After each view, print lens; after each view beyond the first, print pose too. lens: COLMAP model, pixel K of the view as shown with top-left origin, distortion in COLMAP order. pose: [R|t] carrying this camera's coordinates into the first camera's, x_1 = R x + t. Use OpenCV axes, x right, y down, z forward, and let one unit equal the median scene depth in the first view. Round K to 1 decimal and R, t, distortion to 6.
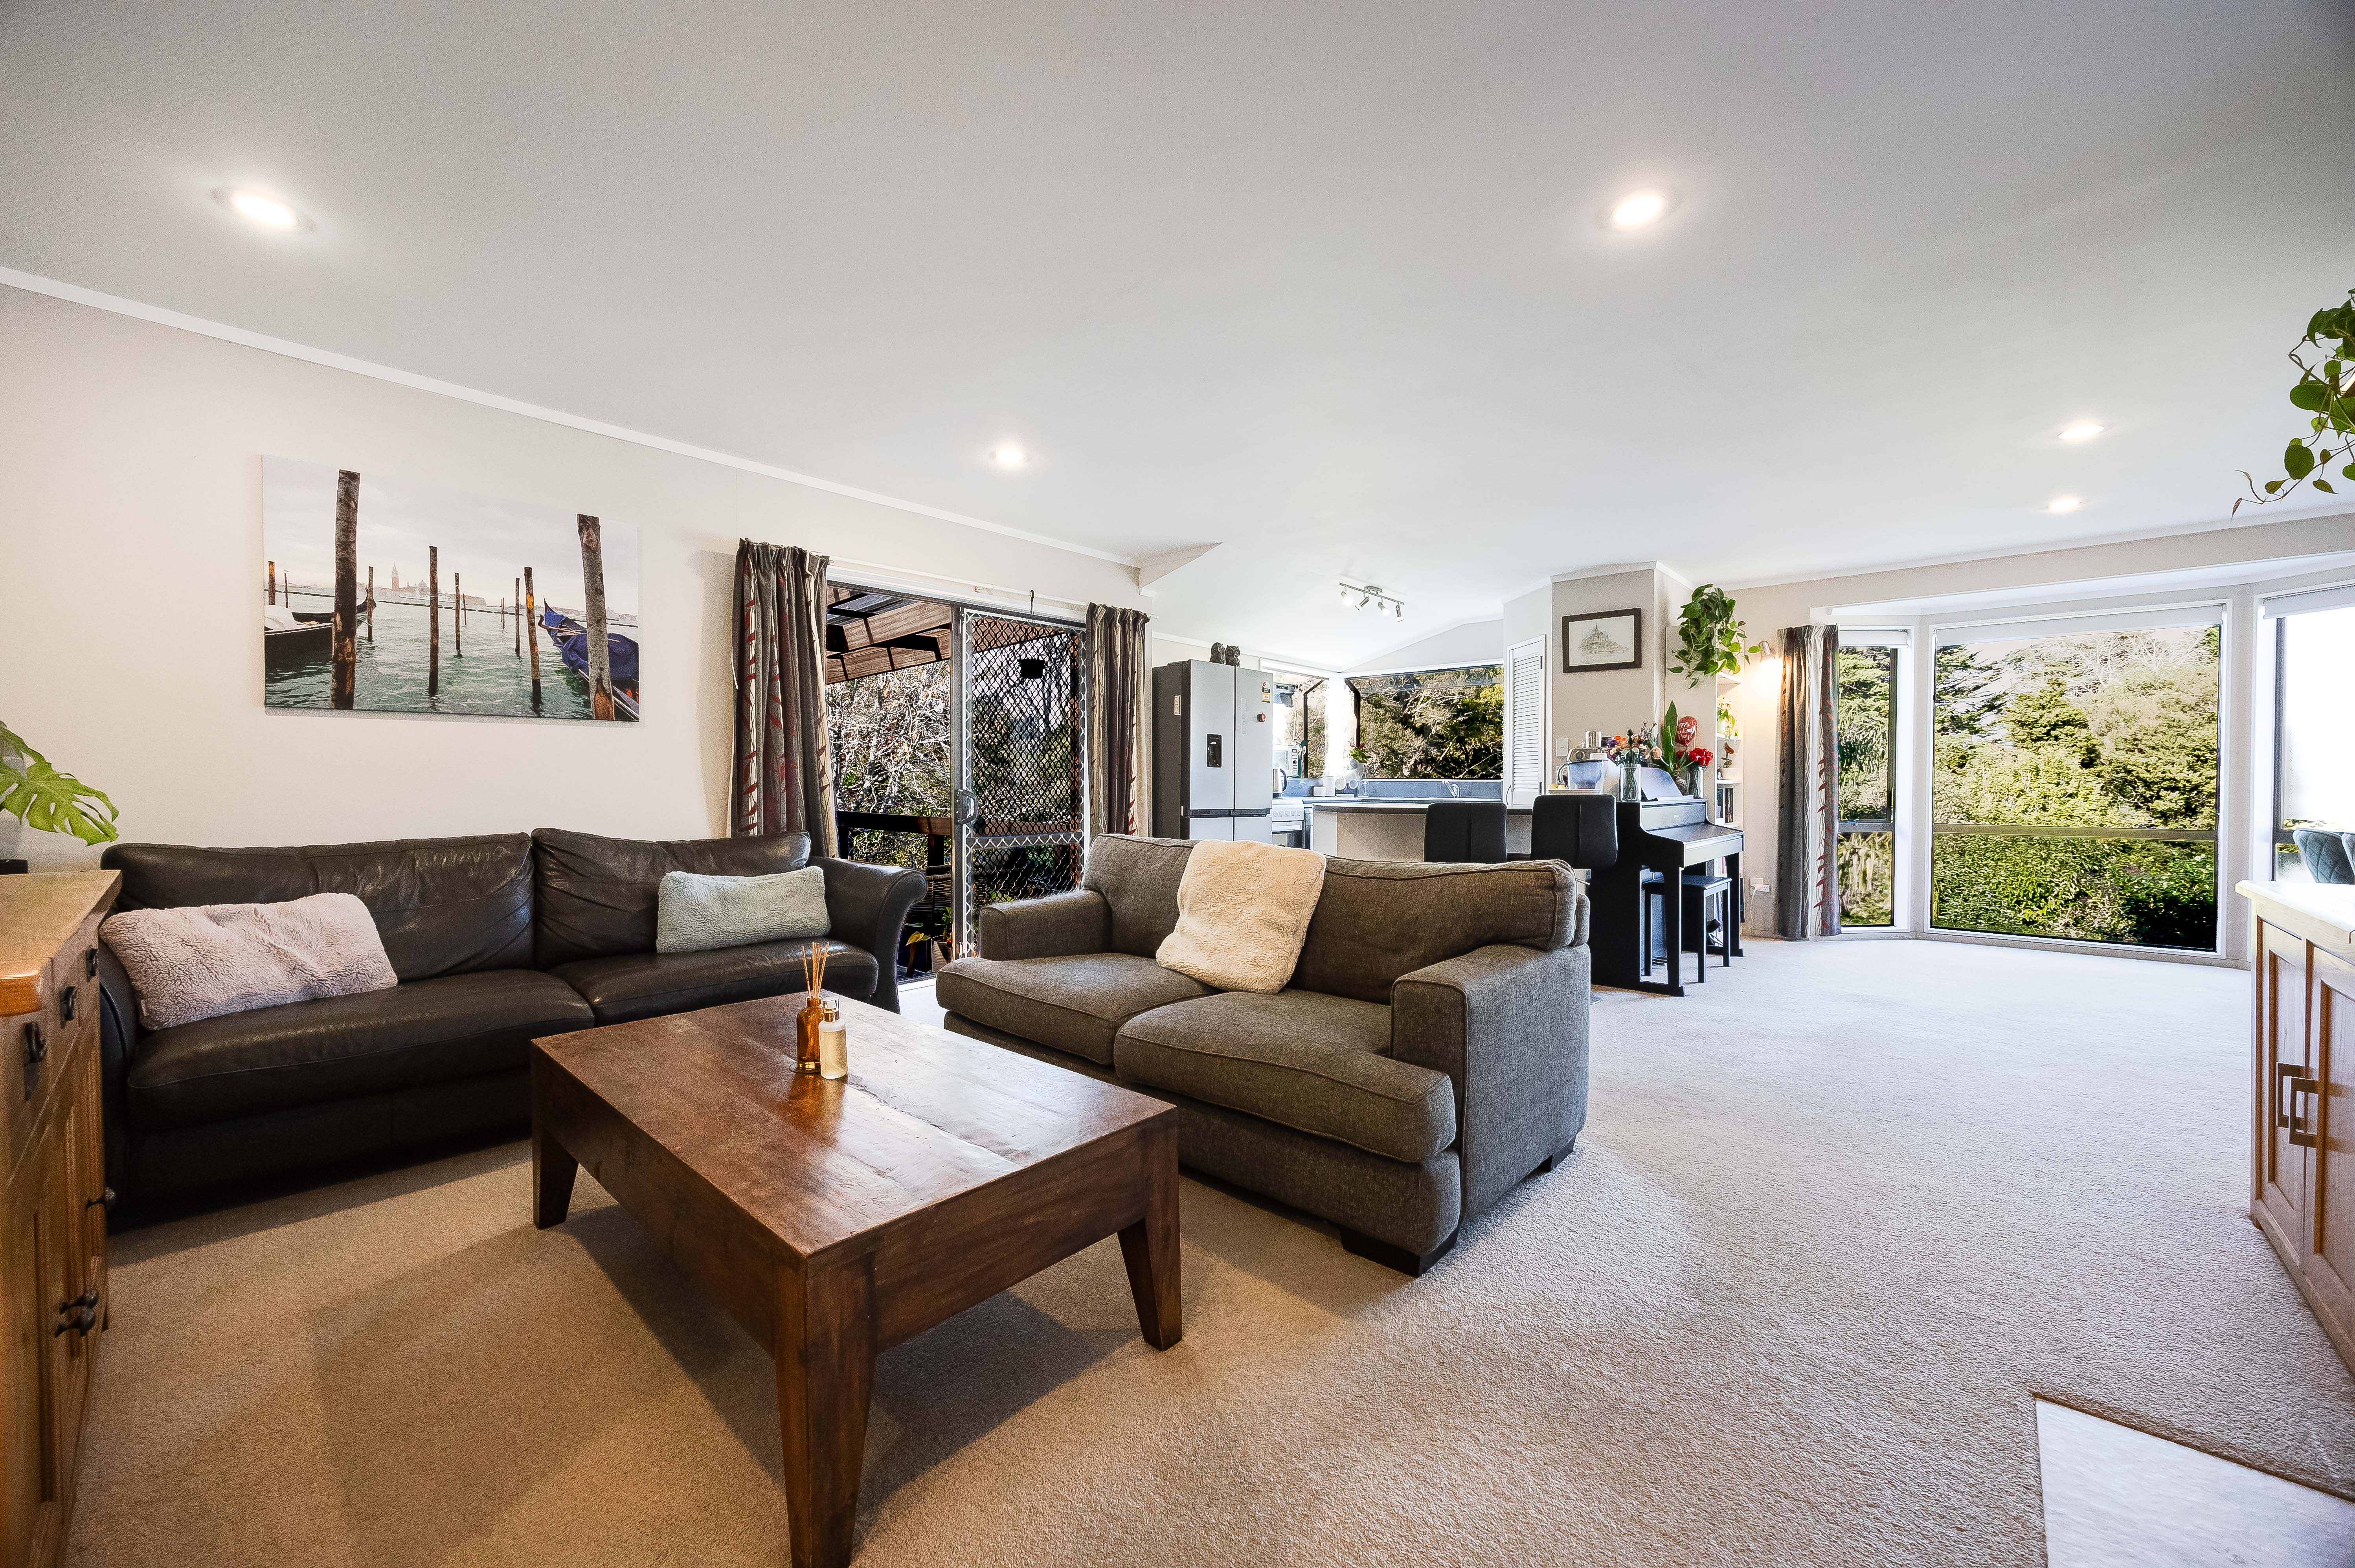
lens RADIAL K [[928.7, 0, 1179.4], [0, 928.7, 791.1], [0, 0, 1]] dist [0.002323, -0.000924]
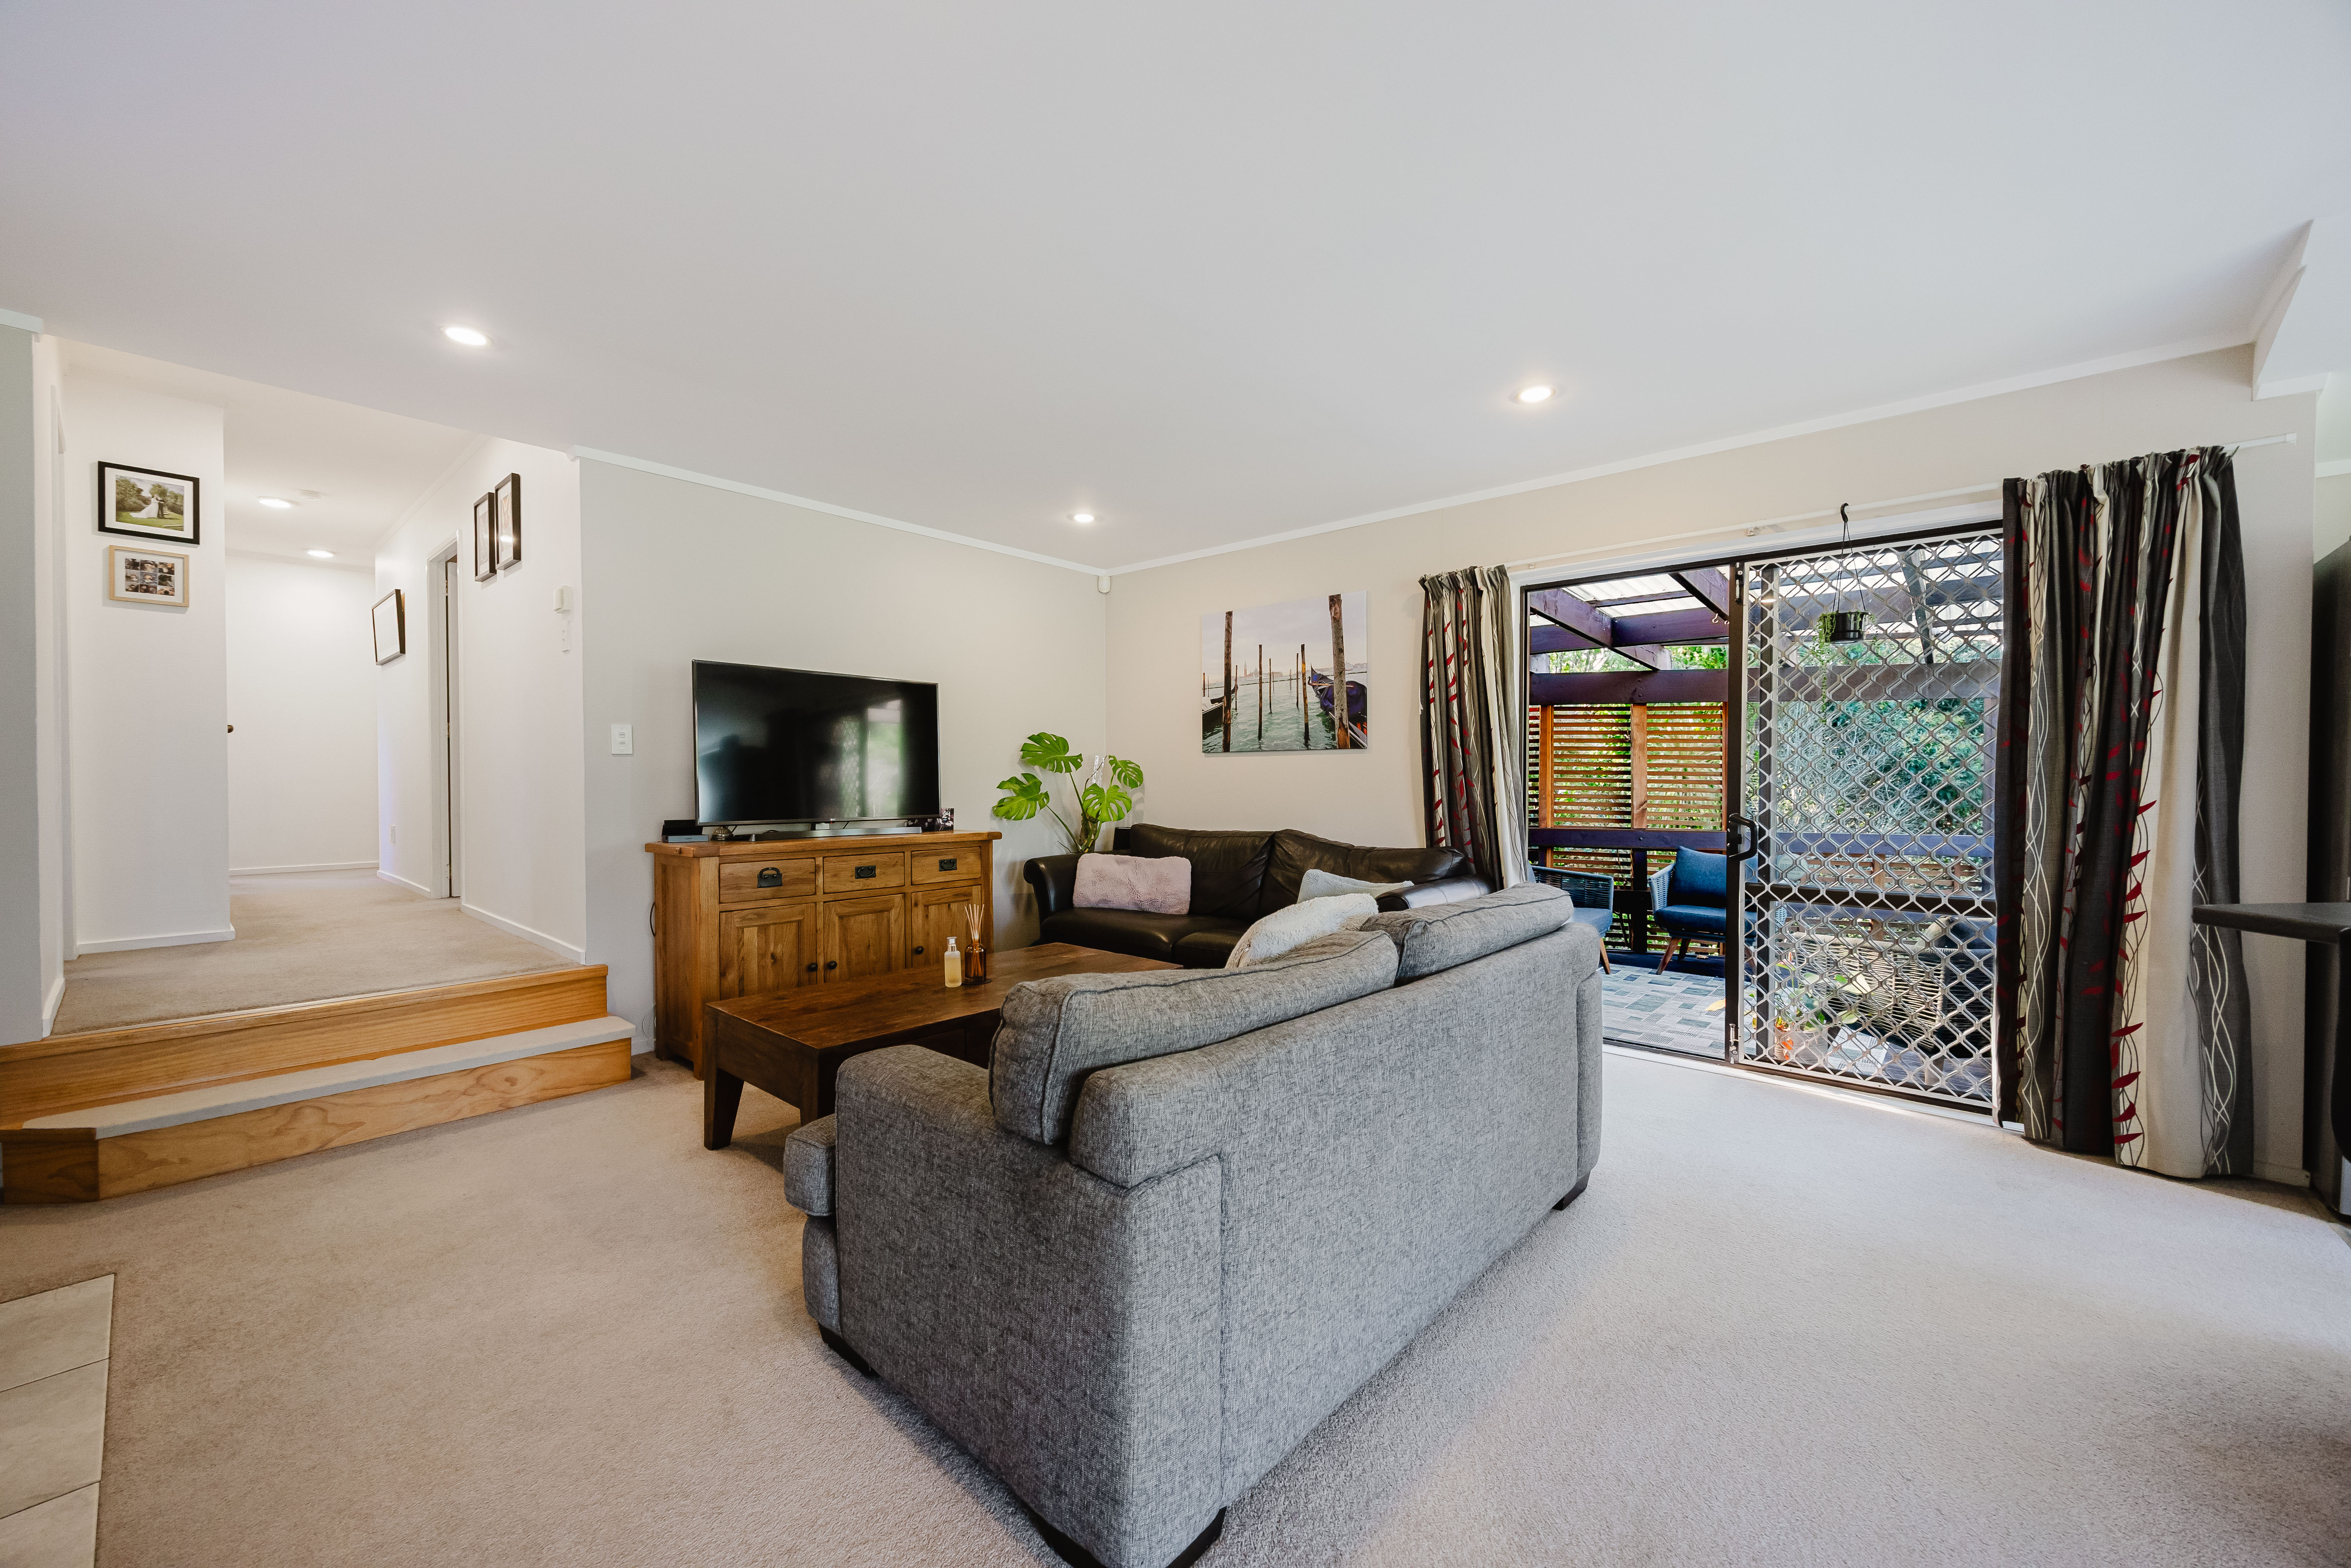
lens RADIAL K [[927.1, 0, 1165.9], [0, 927.1, 785.5], [0, 0, 1]] dist [0.002323, -0.000924]
pose [[-0.012233, 0.007016, -0.999901, 0.425162], [-0.014184, 0.999874, 0.007189, -0.019591], [0.999825, 0.014271, -0.012132, 0.482636]]
